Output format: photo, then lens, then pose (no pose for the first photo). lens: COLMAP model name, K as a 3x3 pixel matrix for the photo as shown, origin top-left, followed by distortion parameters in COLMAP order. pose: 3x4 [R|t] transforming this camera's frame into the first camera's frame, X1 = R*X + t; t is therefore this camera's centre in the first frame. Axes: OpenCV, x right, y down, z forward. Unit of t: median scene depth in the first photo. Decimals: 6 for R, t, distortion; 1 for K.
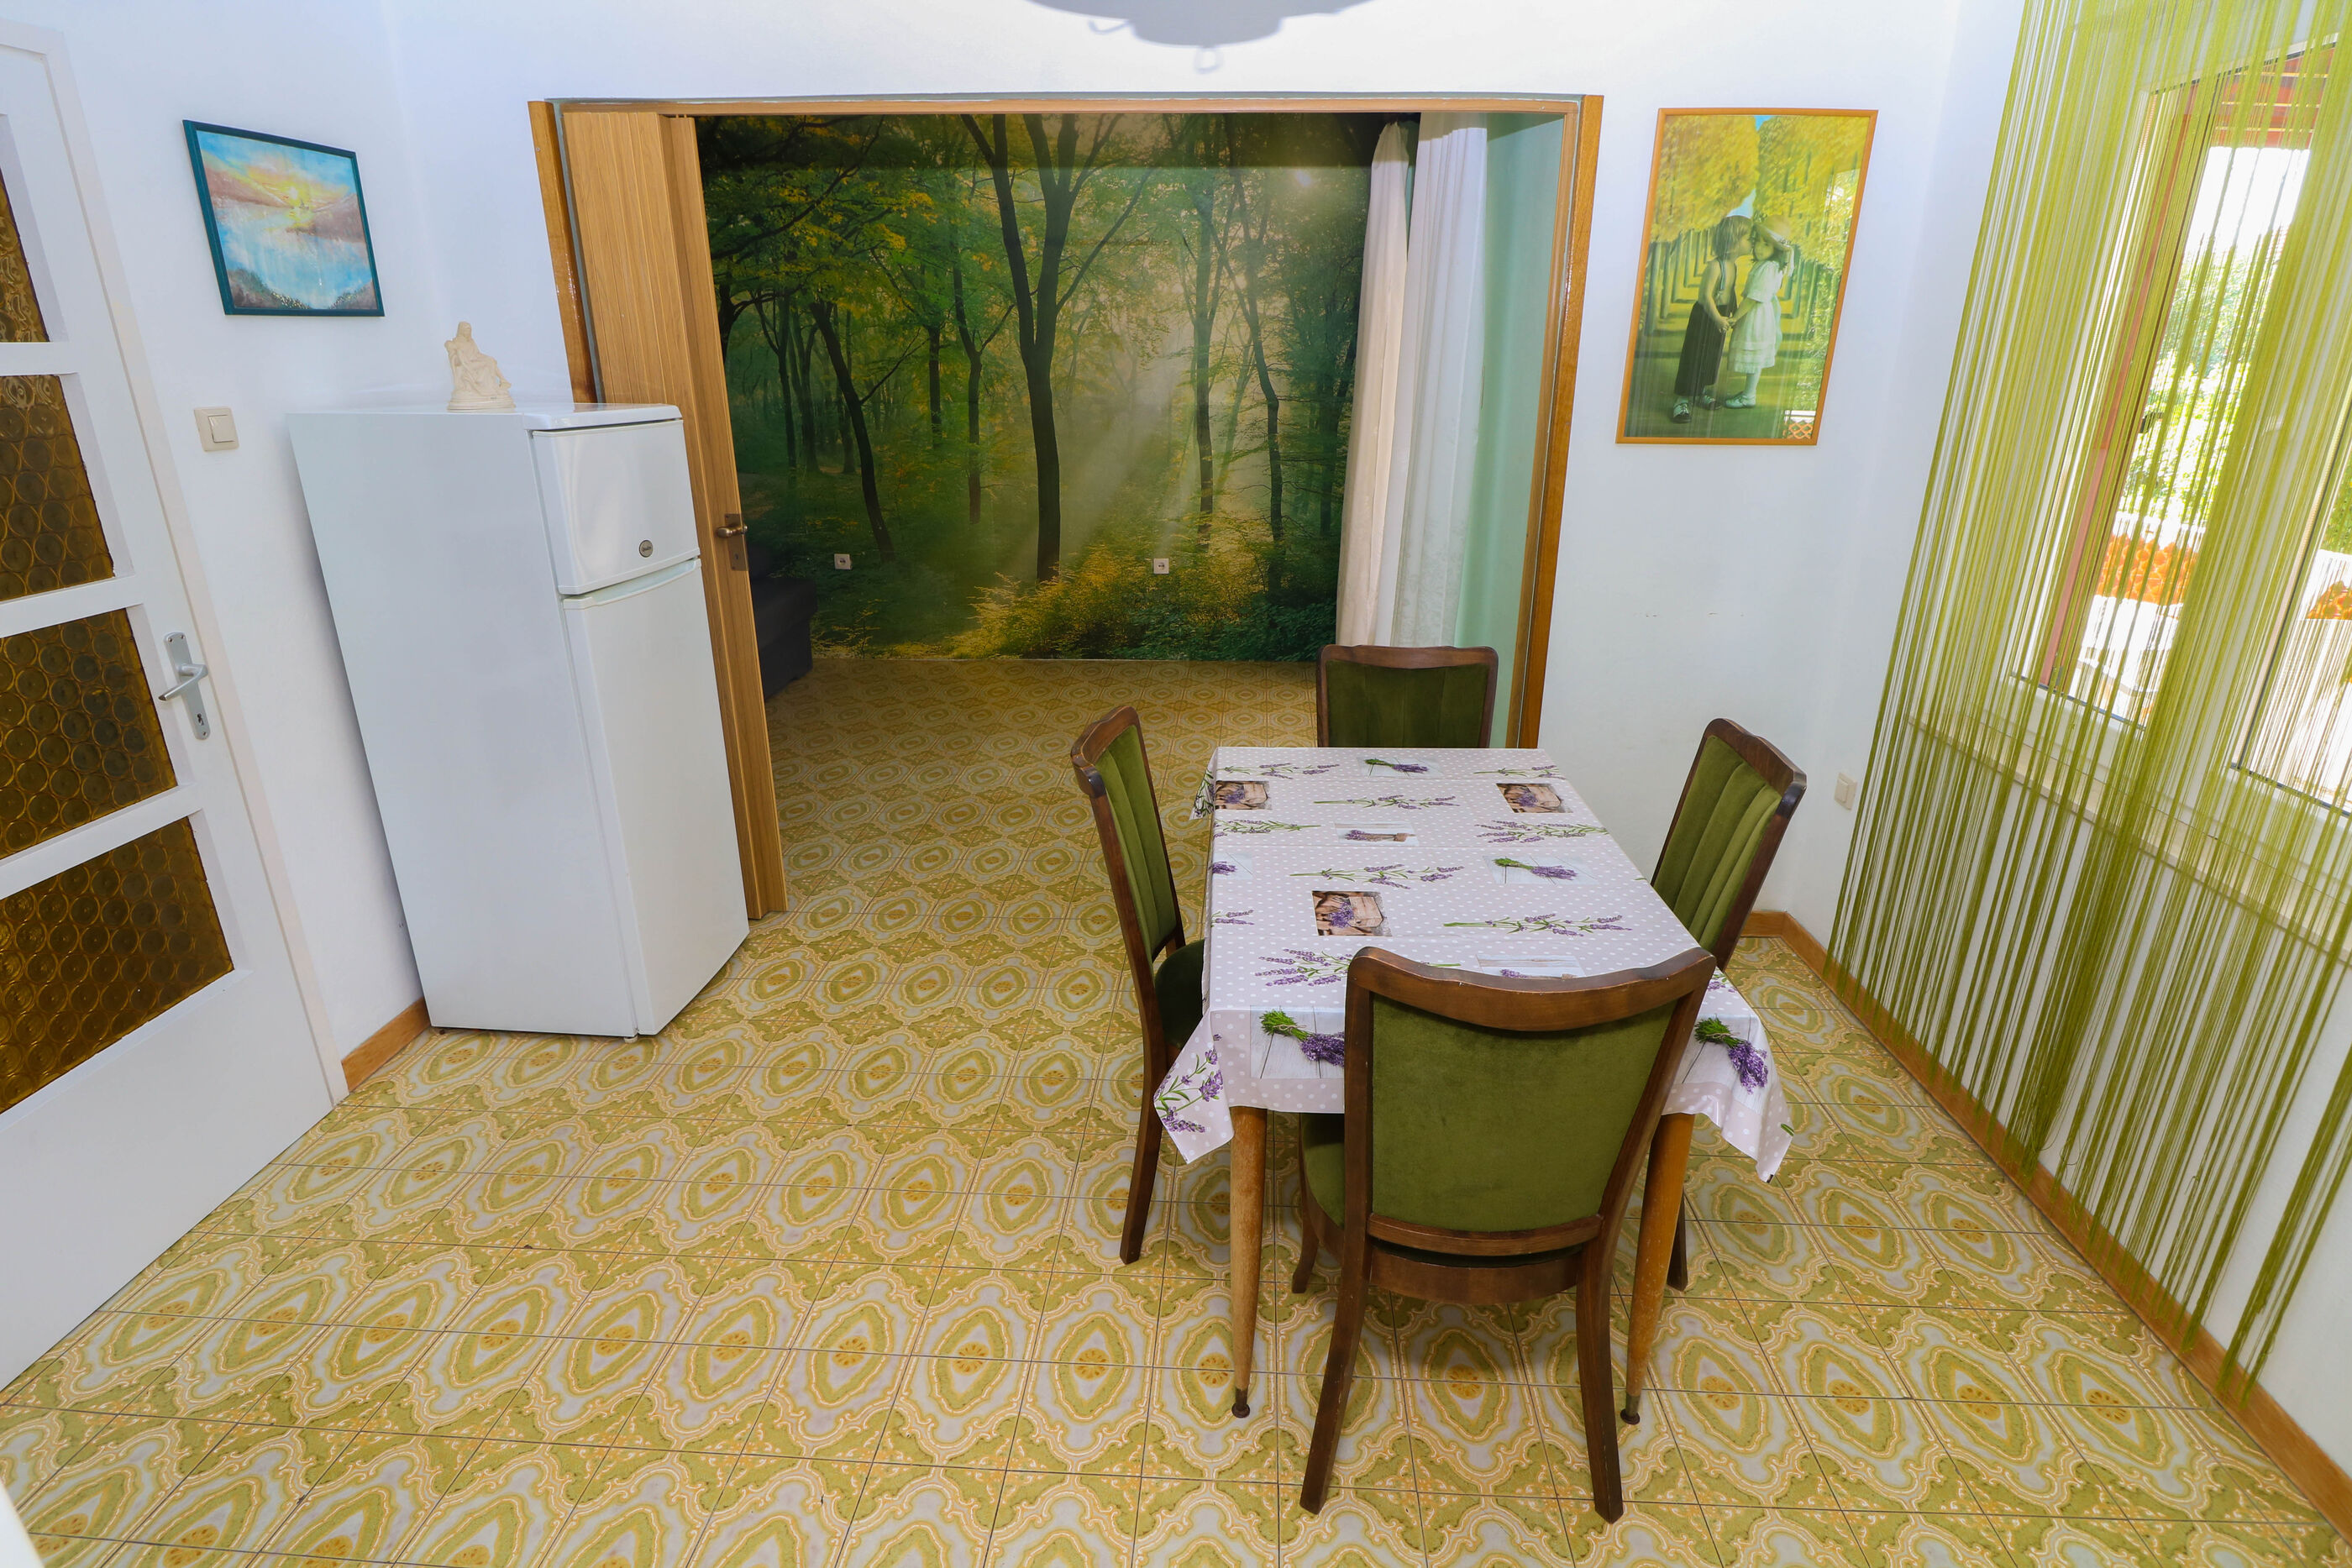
lens RADIAL K [[1182.3, 0, 1187.1], [0, 1182.3, 784.8], [0, 0, 1]] dist [0.003086, -0.006862]
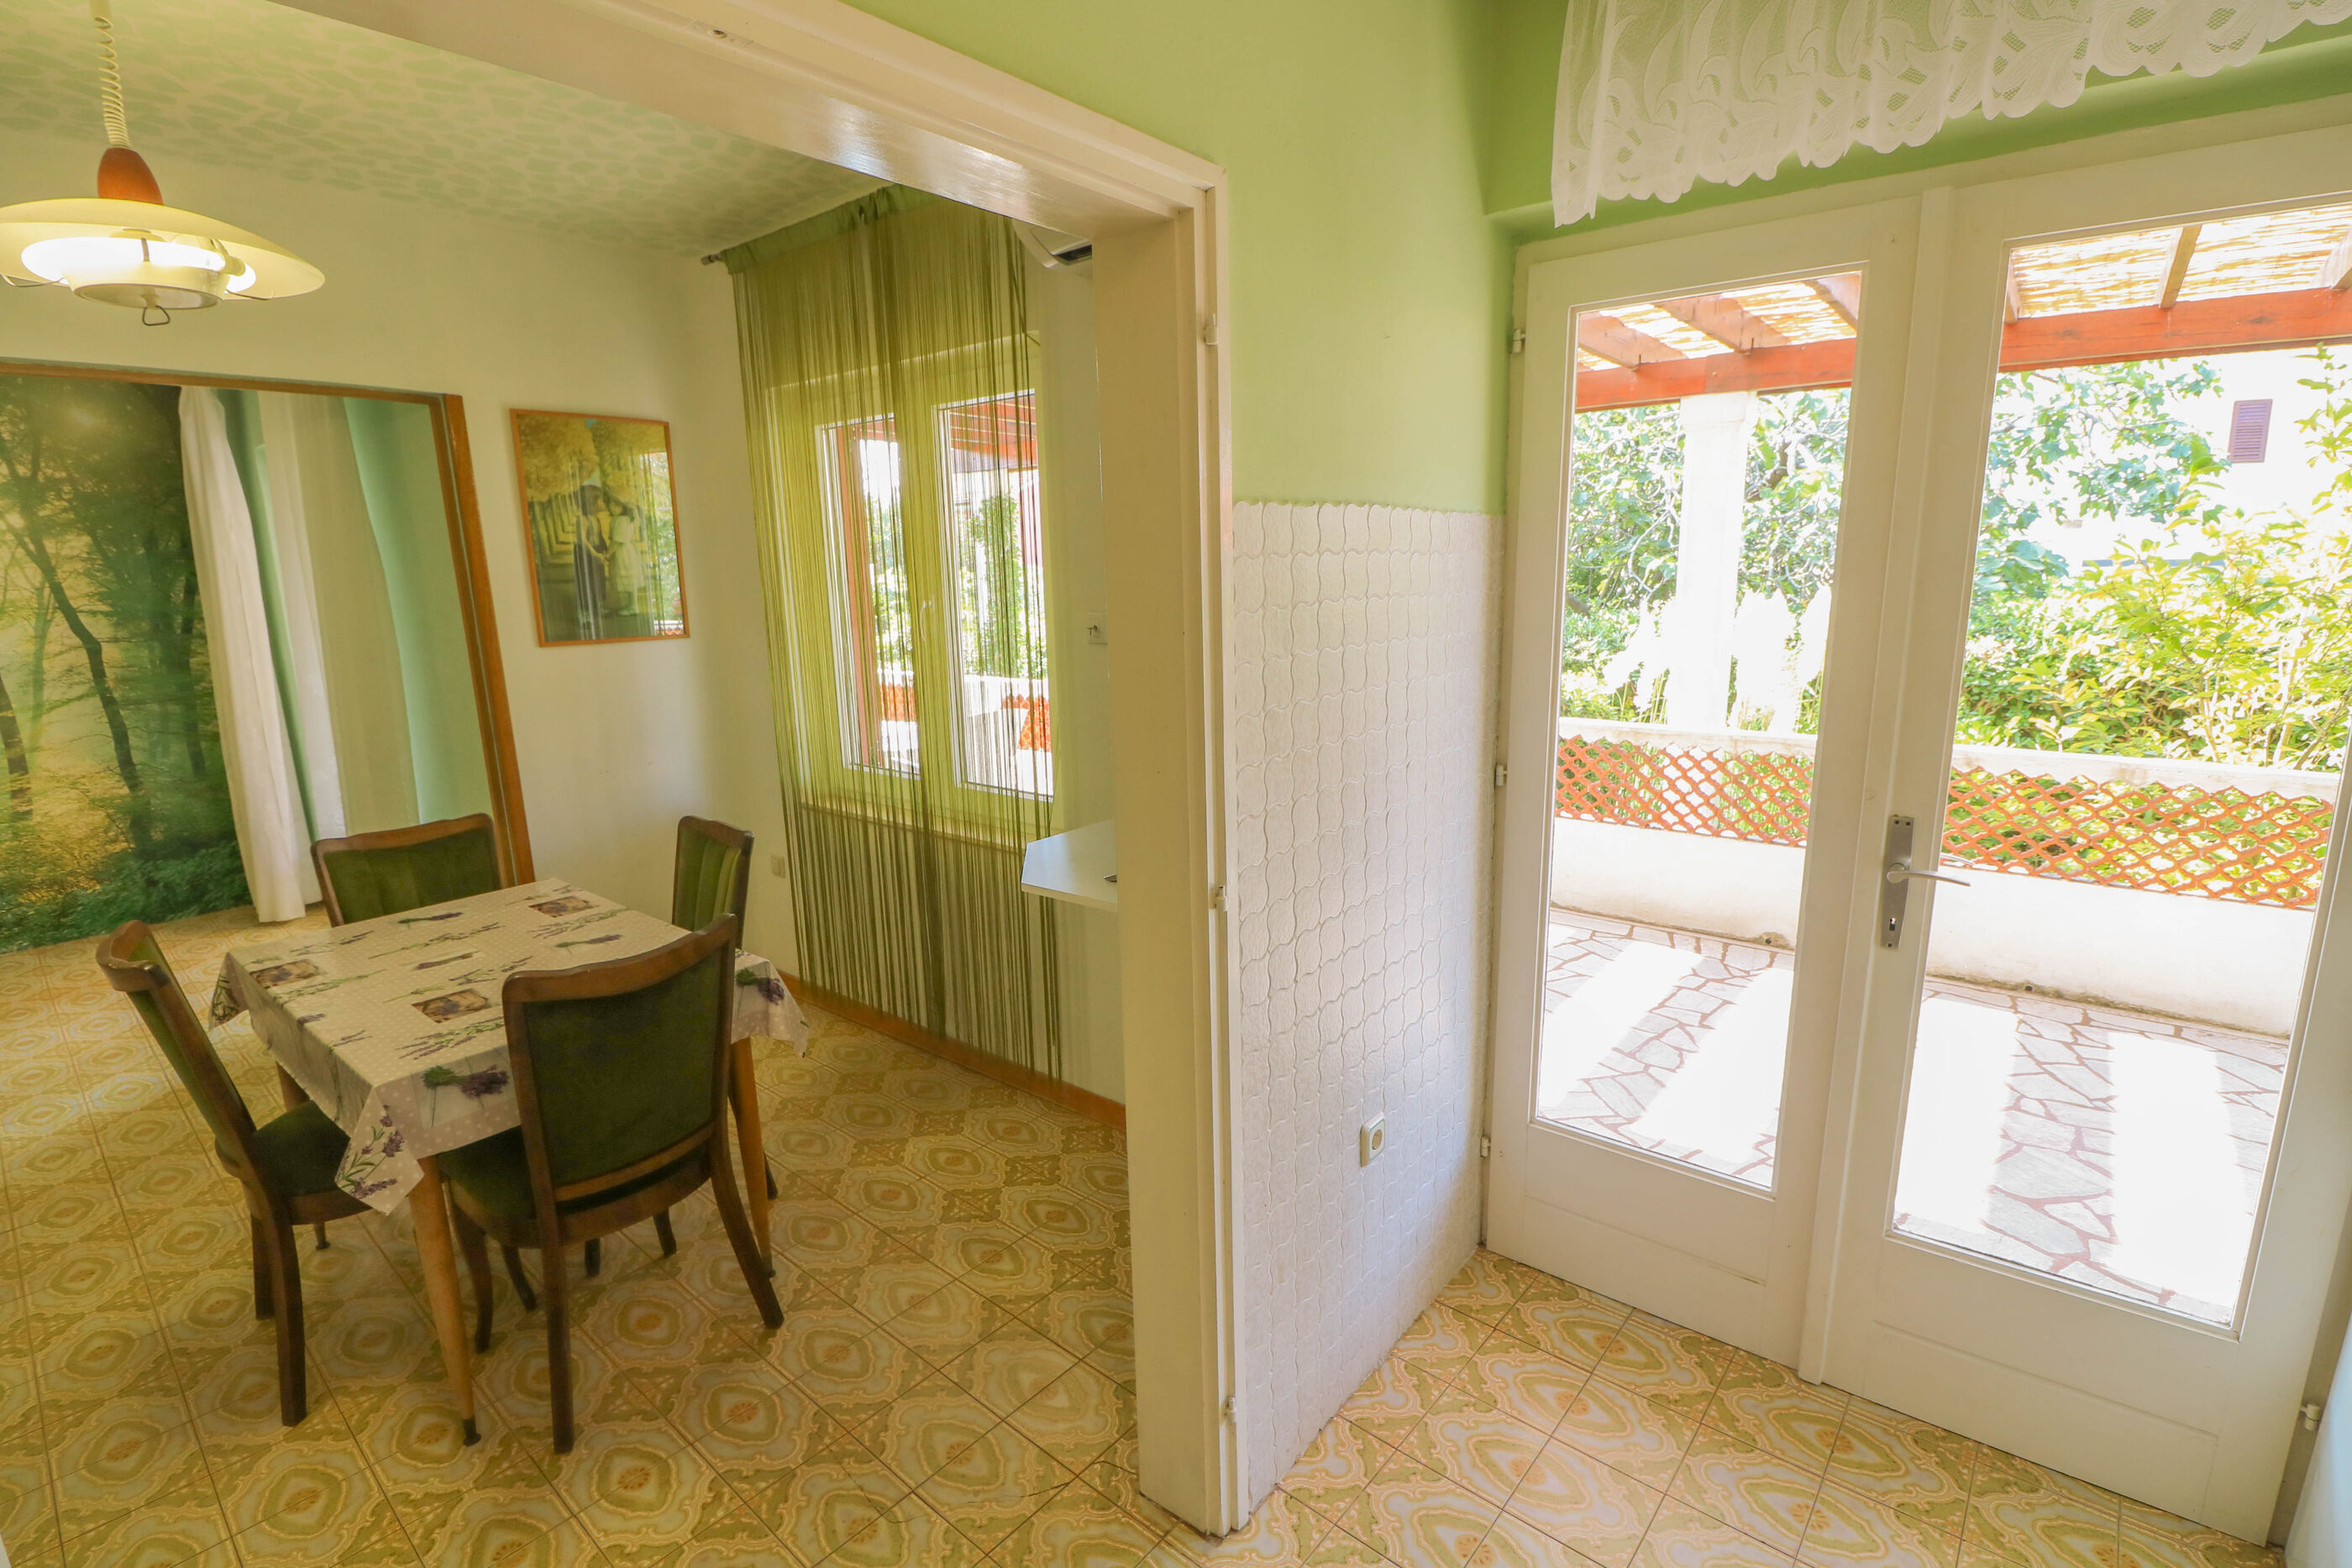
lens RADIAL K [[1086.6, 0, 1193.5], [0, 1086.6, 783.1], [0, 0, 1]] dist [-0.001121, -0.011207]
pose [[0.602136, -0.173406, 0.779335, -0.162662], [0.296343, 0.954939, -0.016484, 0.087316], [-0.741359, 0.240876, 0.626391, -0.244489]]
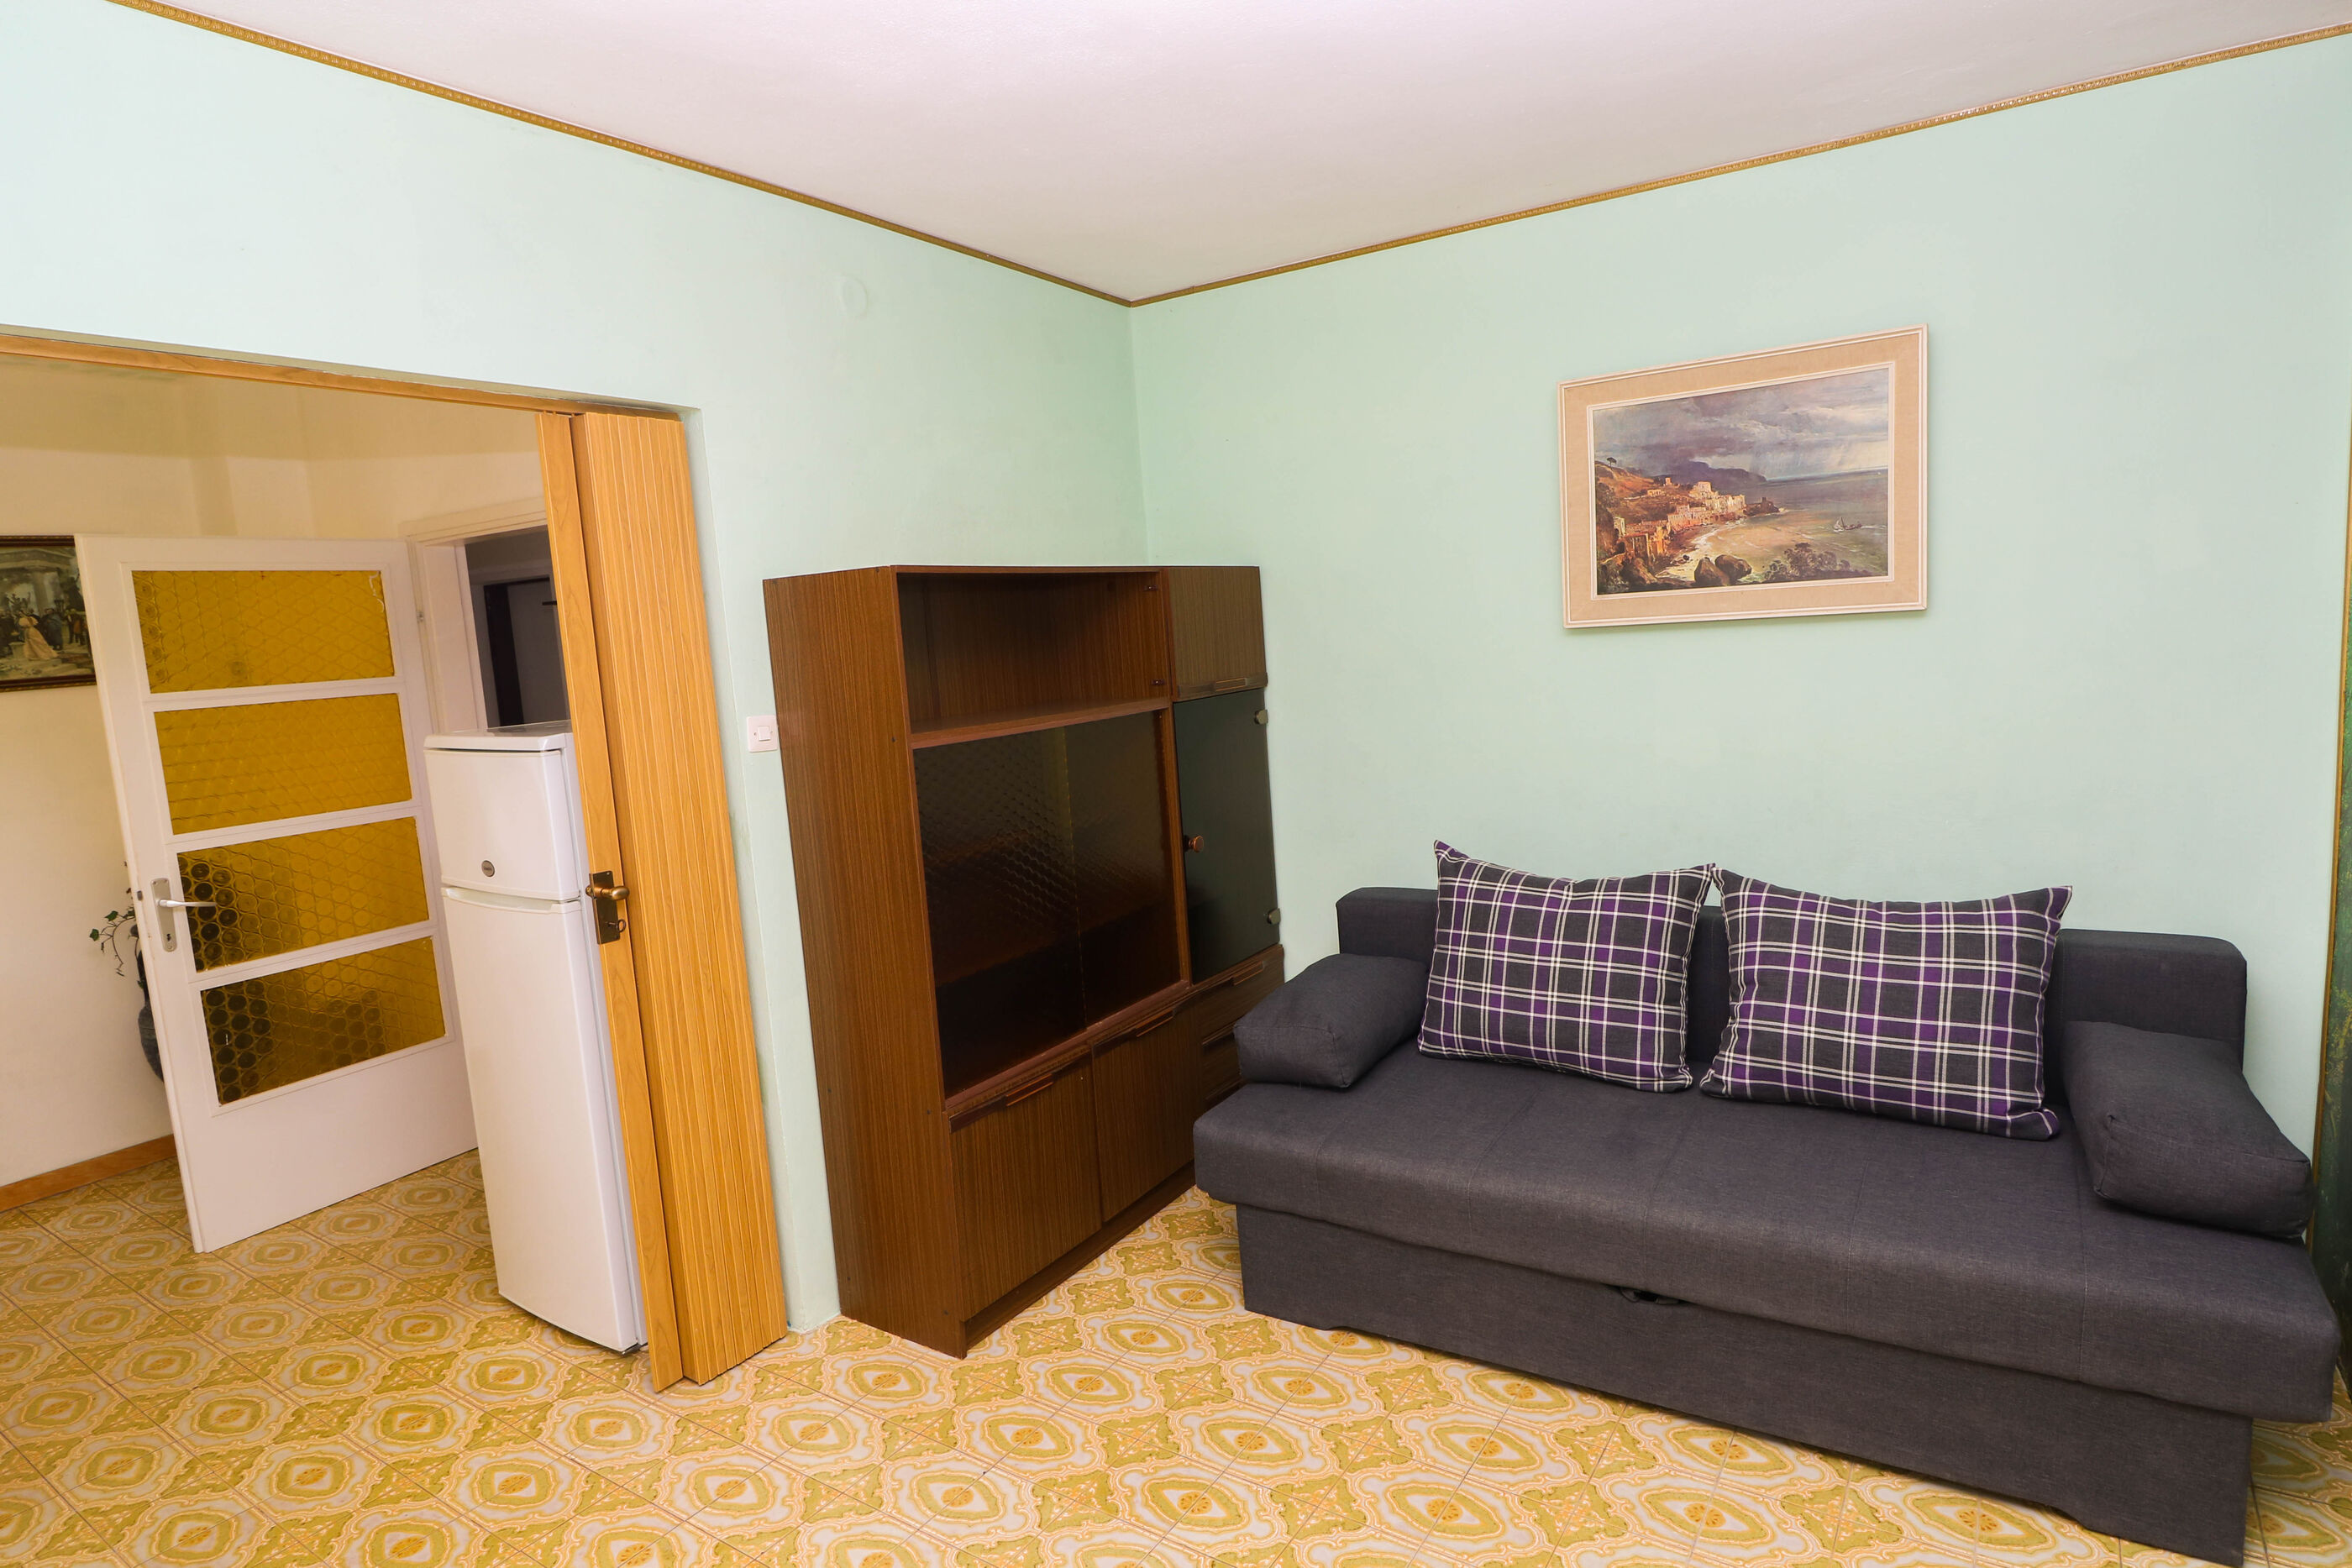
lens RADIAL K [[1274.0, 0, 1195.0], [0, 1274.0, 781.7], [0, 0, 1]] dist [0.004885, -0.014847]
pose [[-0.498865, 0.134173, -0.856231, 0.153982], [-0.243765, 0.926339, 0.287183, -0.695553], [0.831692, 0.351985, -0.429412, 1.855892]]
